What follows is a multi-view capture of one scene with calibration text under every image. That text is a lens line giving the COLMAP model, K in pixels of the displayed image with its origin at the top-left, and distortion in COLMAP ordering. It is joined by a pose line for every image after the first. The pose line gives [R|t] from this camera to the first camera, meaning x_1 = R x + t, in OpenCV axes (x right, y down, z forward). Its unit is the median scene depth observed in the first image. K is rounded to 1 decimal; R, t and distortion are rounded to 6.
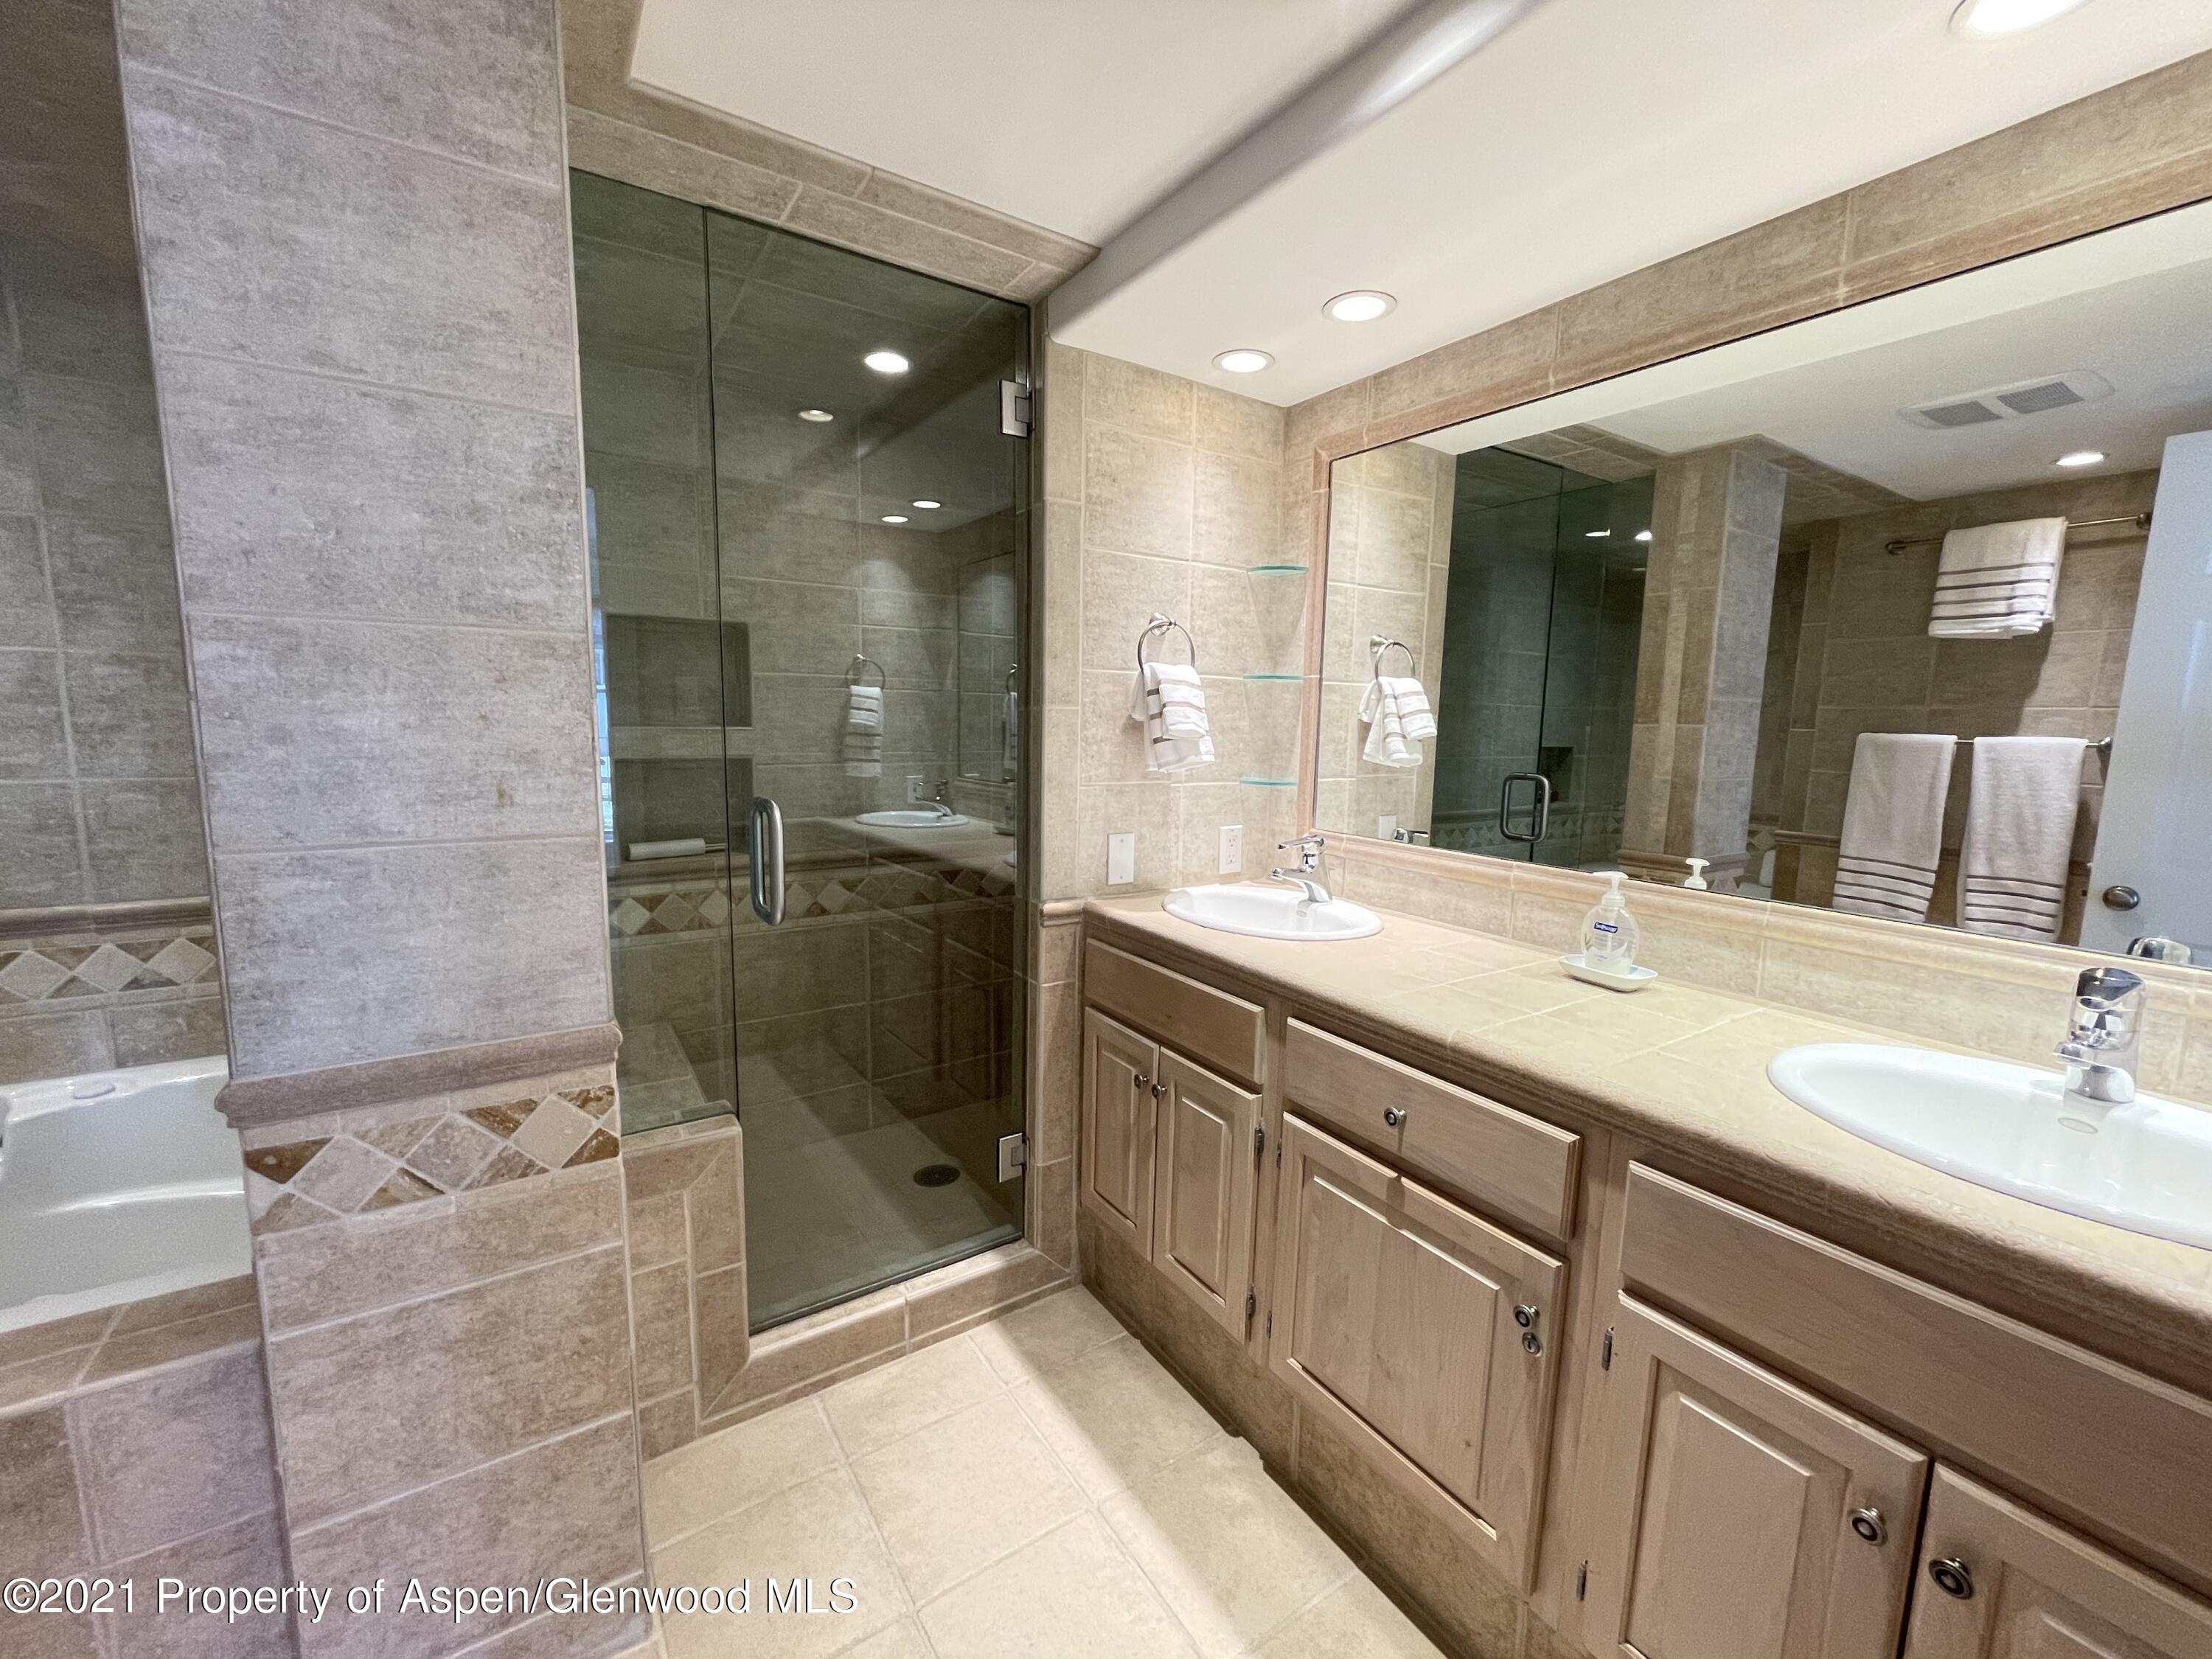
lens RADIAL K [[894.6, 0, 1099.1], [0, 894.6, 830.1], [0, 0, 1]] dist [0.001996, 0.001086]
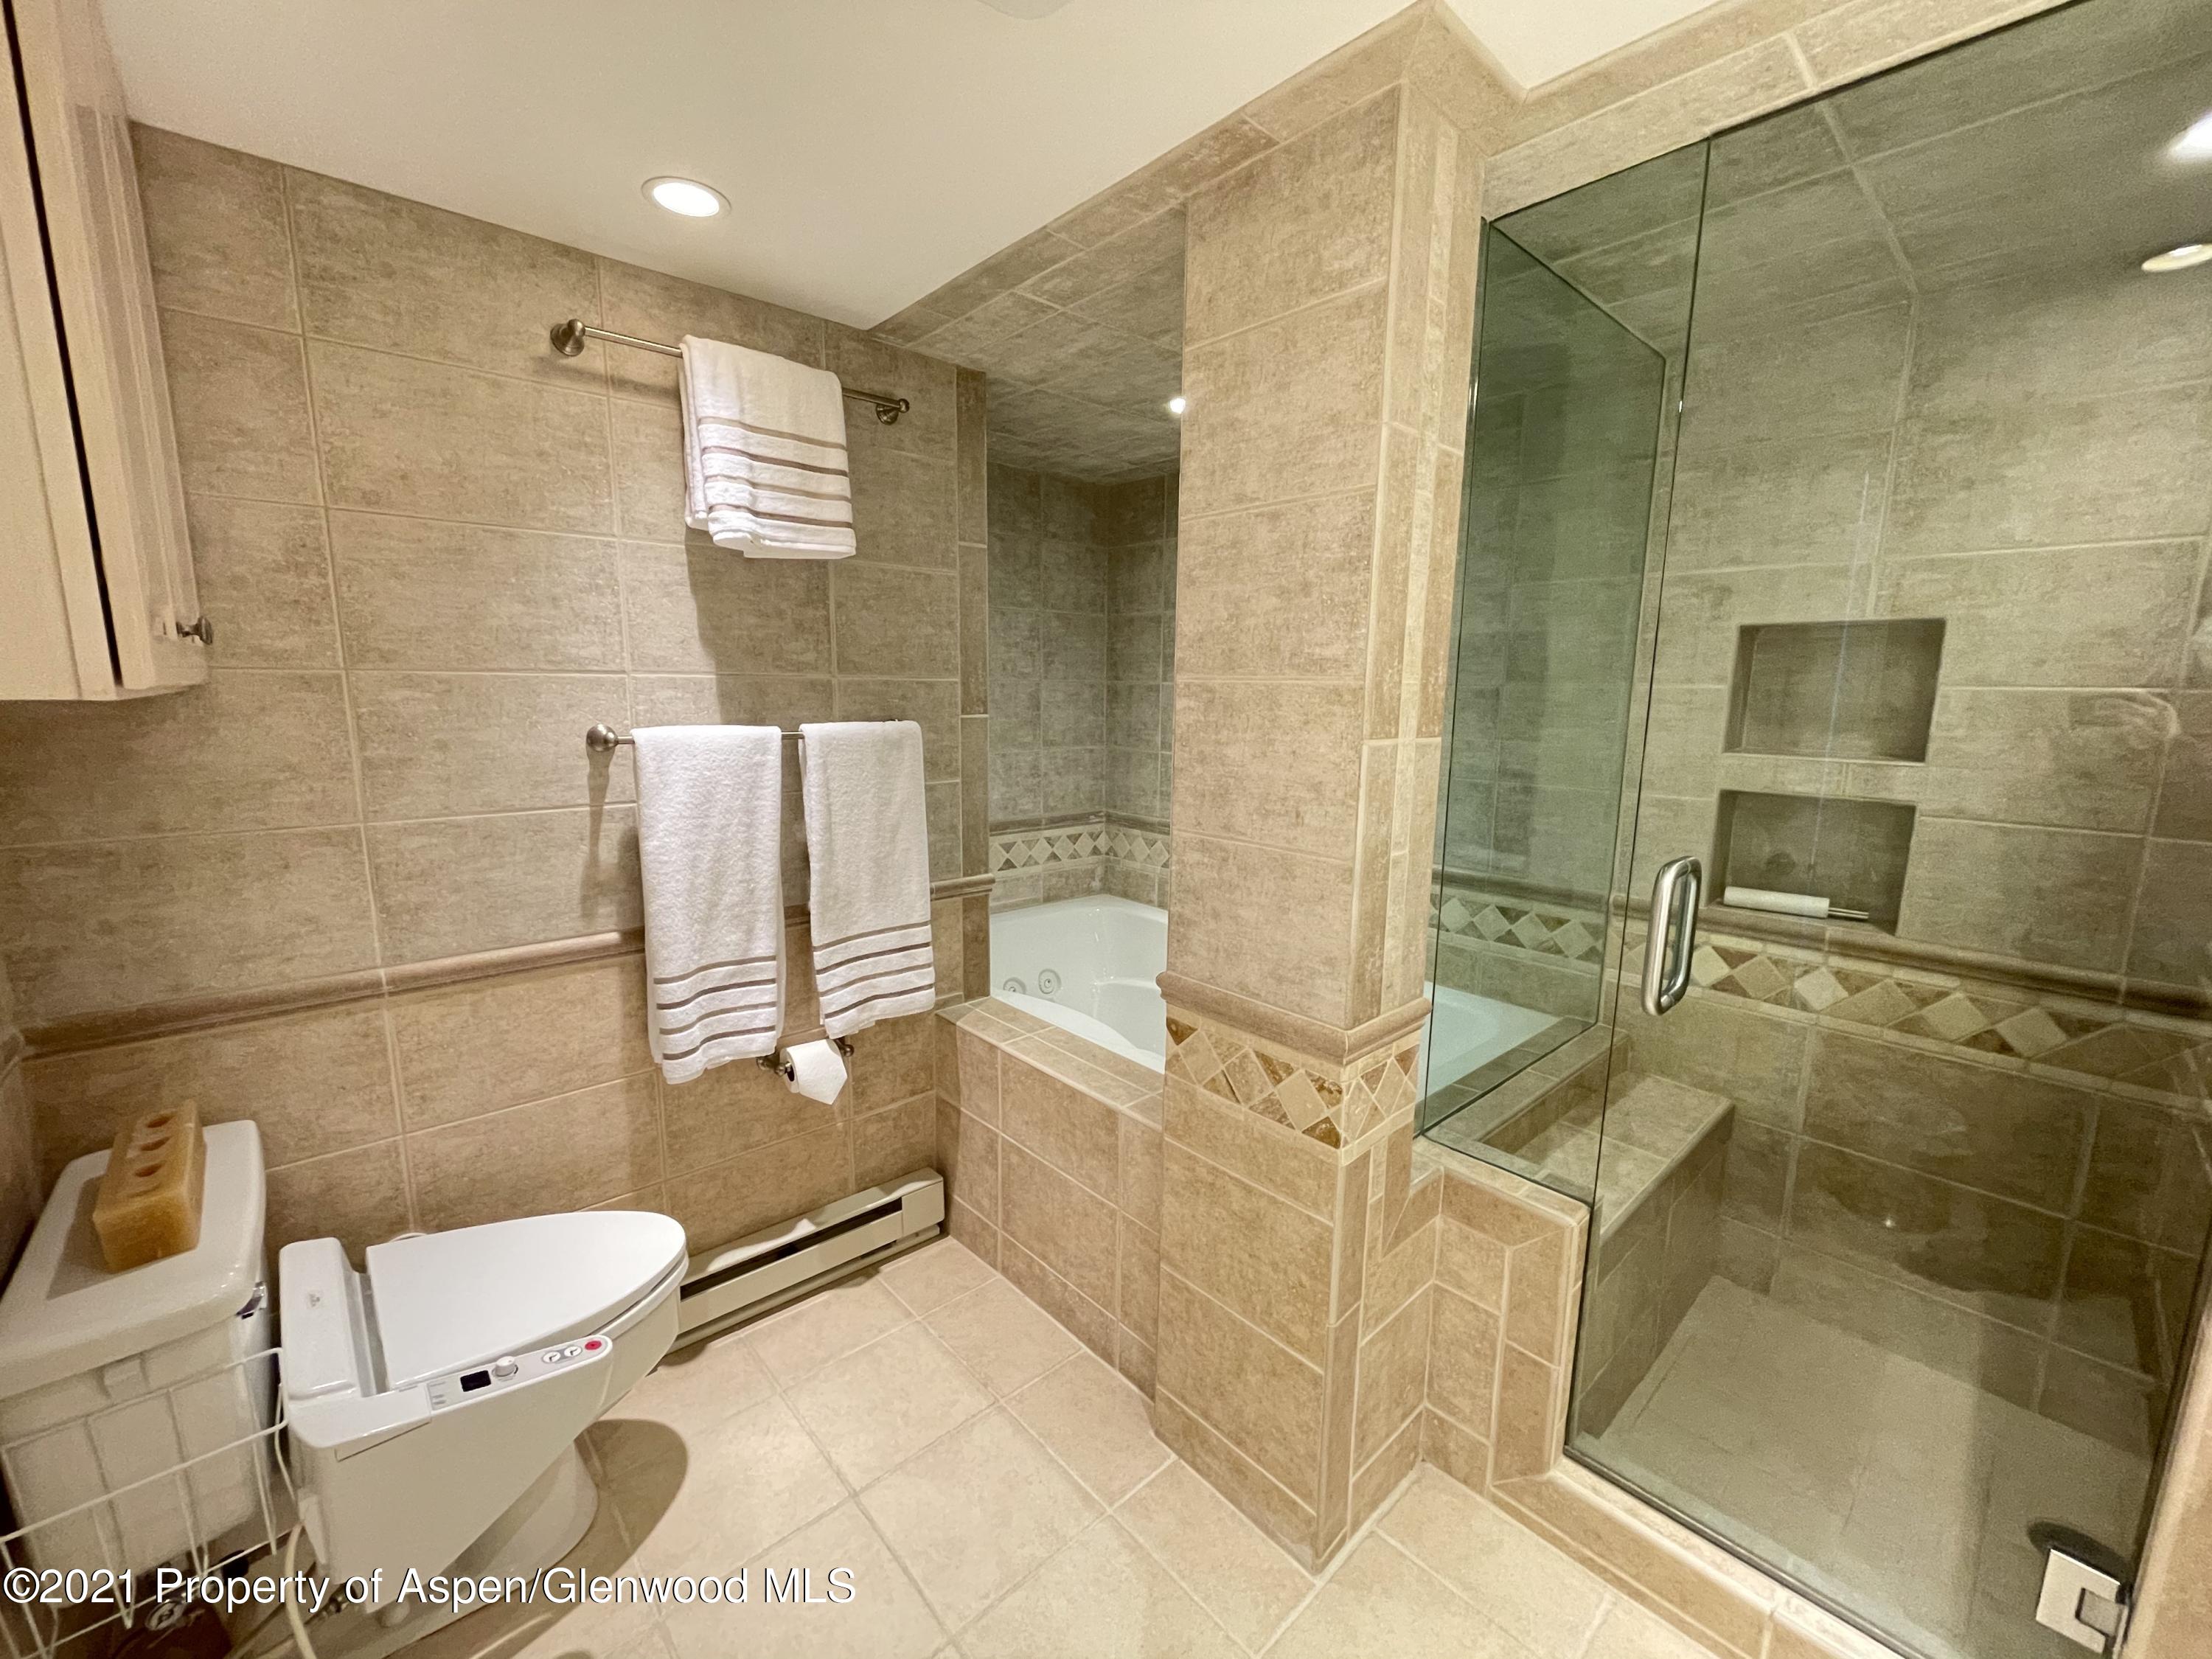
lens RADIAL K [[894.6, 0, 1099.6], [0, 894.6, 831.9], [0, 0, 1]] dist [0.001996, 0.001086]
pose [[0.161470, 0.145149, -0.976145, 0.467556], [-0.137749, 0.982757, 0.123346, -0.125418], [0.977217, 0.114547, 0.178680, 0.495393]]
